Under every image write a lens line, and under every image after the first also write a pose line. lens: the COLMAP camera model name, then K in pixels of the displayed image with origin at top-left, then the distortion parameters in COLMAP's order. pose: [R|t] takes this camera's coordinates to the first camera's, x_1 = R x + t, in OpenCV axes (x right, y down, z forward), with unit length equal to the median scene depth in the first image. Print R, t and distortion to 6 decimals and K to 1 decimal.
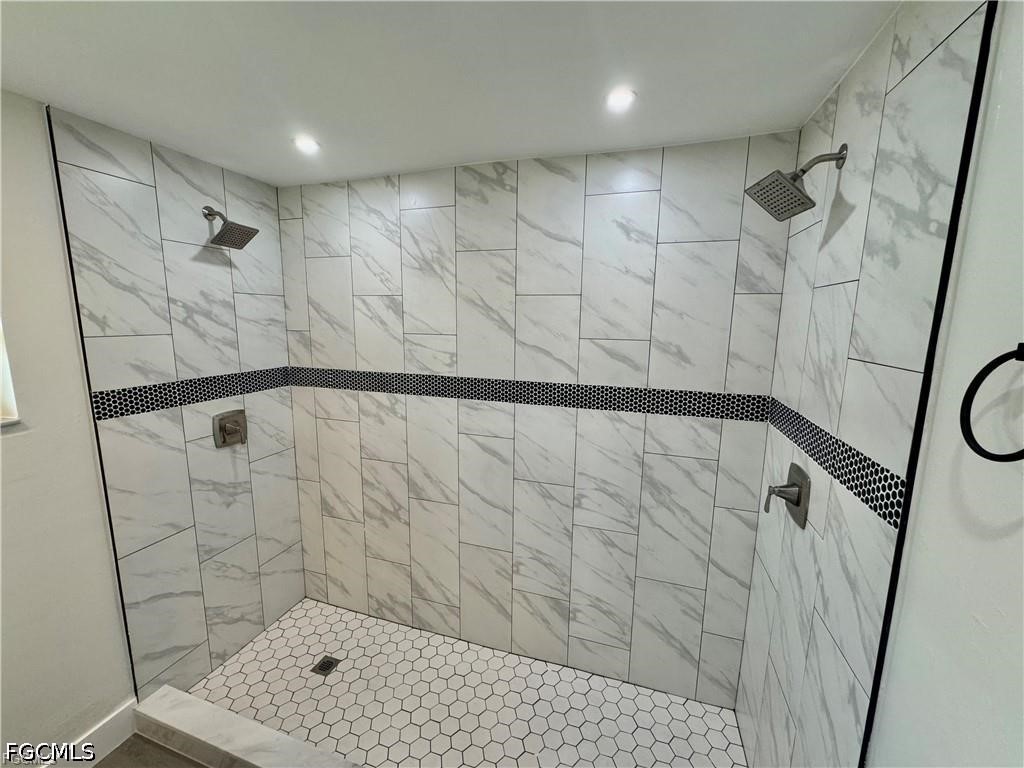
lens RADIAL K [[410.5, 0, 510.7], [0, 410.5, 382.8], [0, 0, 1]] dist [-0.011823, 0.000207]
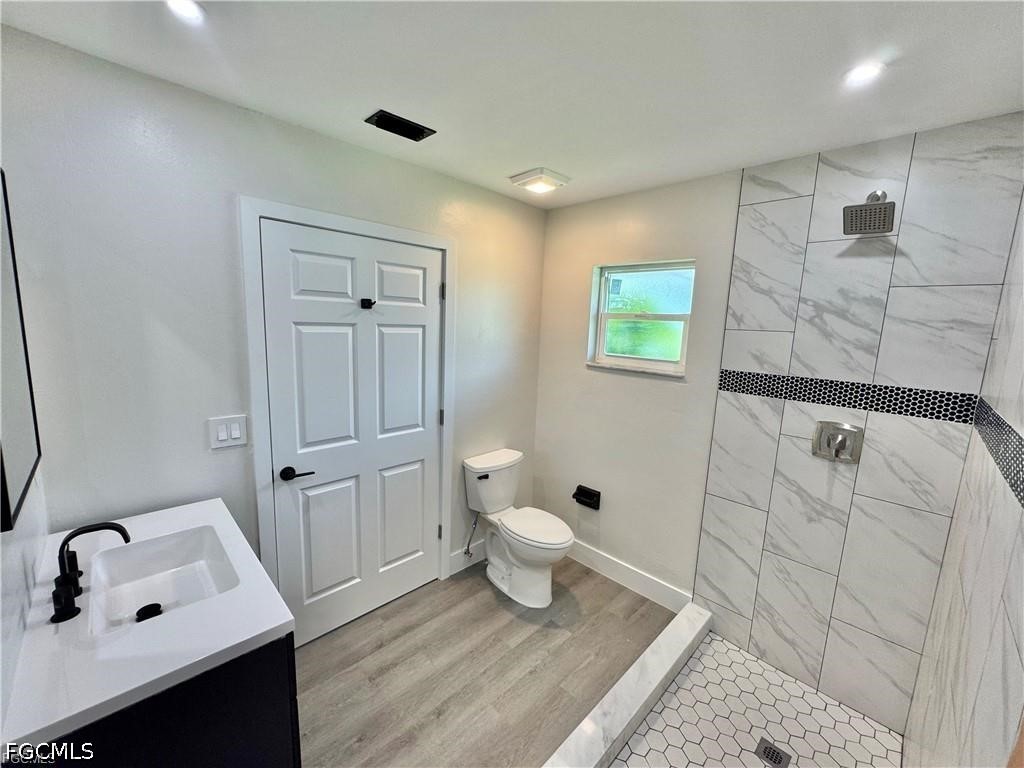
lens RADIAL K [[410.5, 0, 511.8], [0, 410.5, 386.0], [0, 0, 1]] dist [-0.011823, 0.000207]
pose [[-0.462744, 0.102964, -0.880492, 0.448873], [-0.181384, 0.961222, 0.207731, -0.067842], [0.867737, 0.255833, -0.426124, 0.813995]]
